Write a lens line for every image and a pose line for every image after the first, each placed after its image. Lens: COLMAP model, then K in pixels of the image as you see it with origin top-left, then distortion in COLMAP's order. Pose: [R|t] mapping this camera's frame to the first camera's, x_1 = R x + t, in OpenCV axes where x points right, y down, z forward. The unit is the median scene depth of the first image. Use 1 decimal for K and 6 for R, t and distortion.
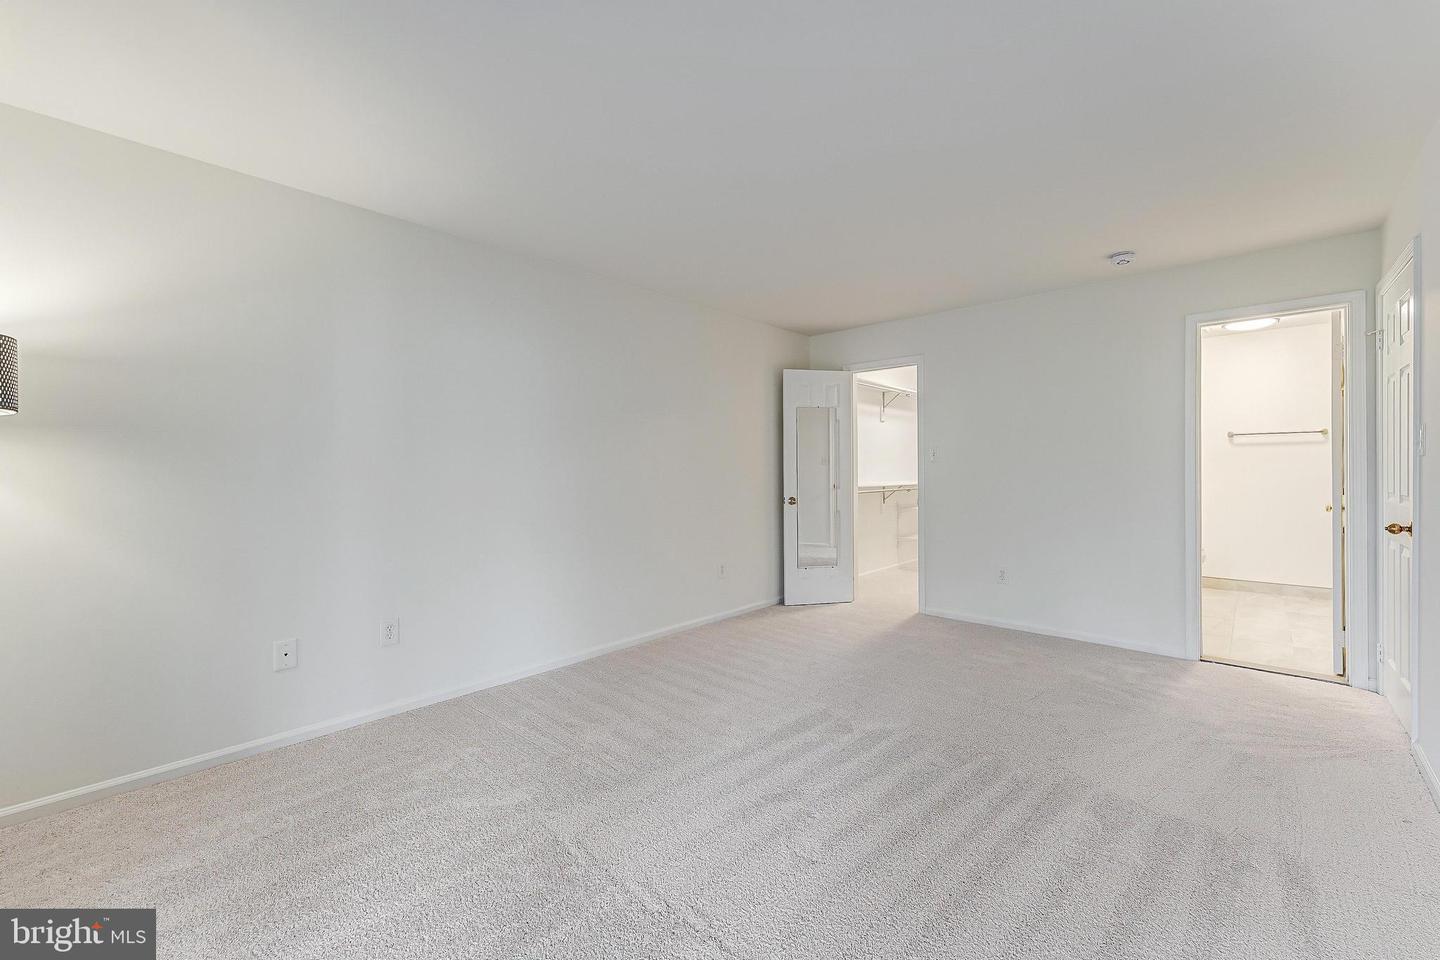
lens RADIAL K [[584.6, 0, 726.5], [0, 584.6, 465.5], [0, 0, 1]] dist [0.000904, -0.000298]
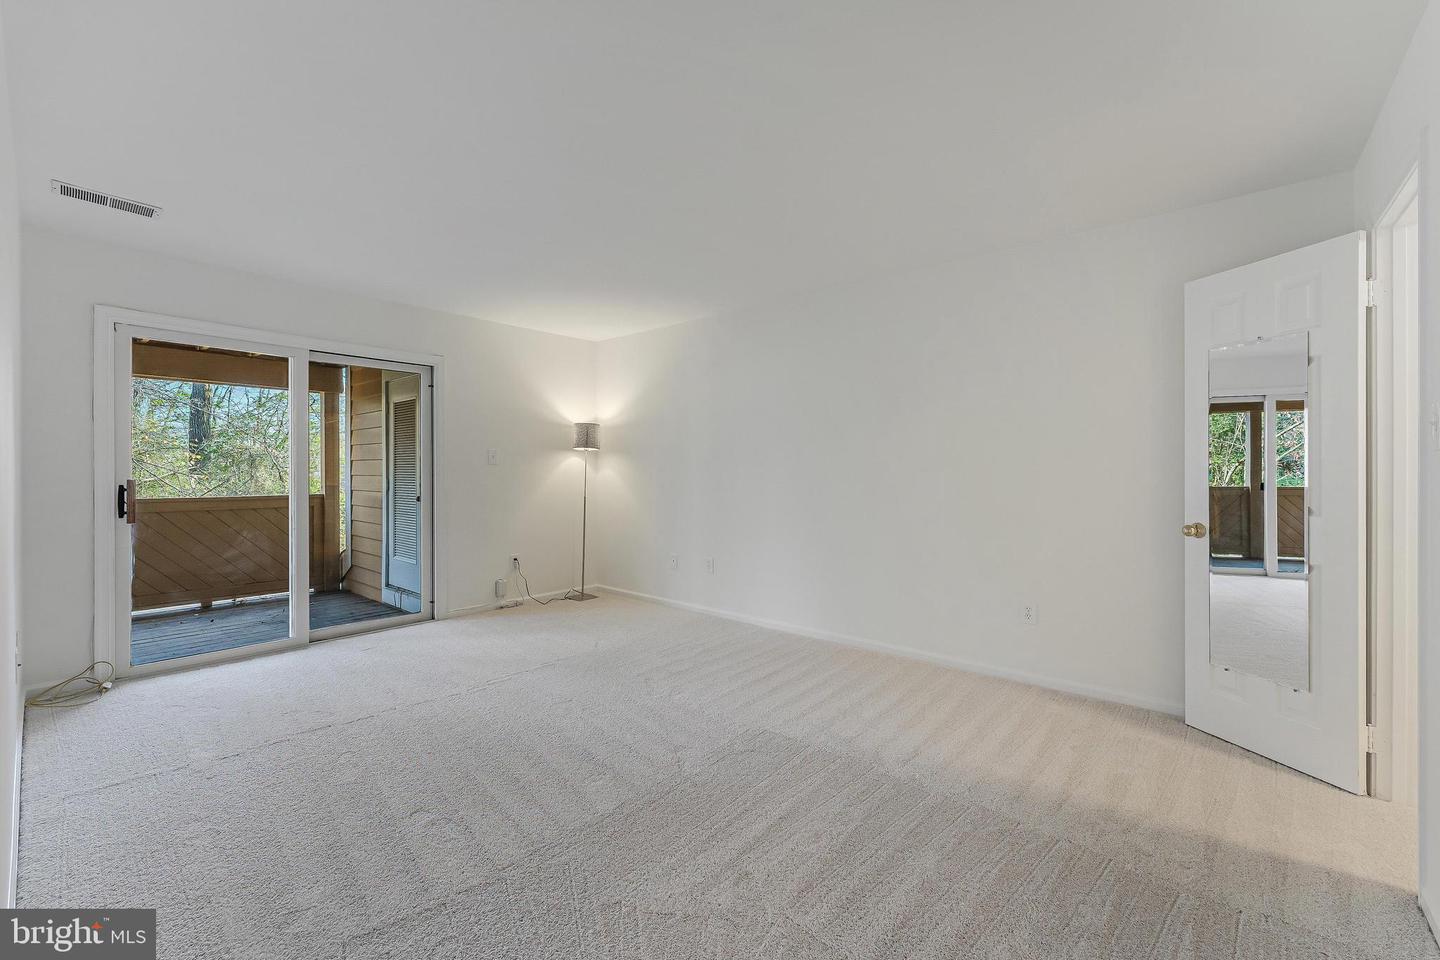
lens RADIAL K [[584.6, 0, 726.5], [0, 584.6, 465.5], [0, 0, 1]] dist [0.000904, -0.000298]
pose [[0.022153, -0.004417, -0.999745, 0.784975], [0.003306, 0.999985, -0.004345, 0.003153], [0.999749, -0.003209, 0.022167, 0.712777]]
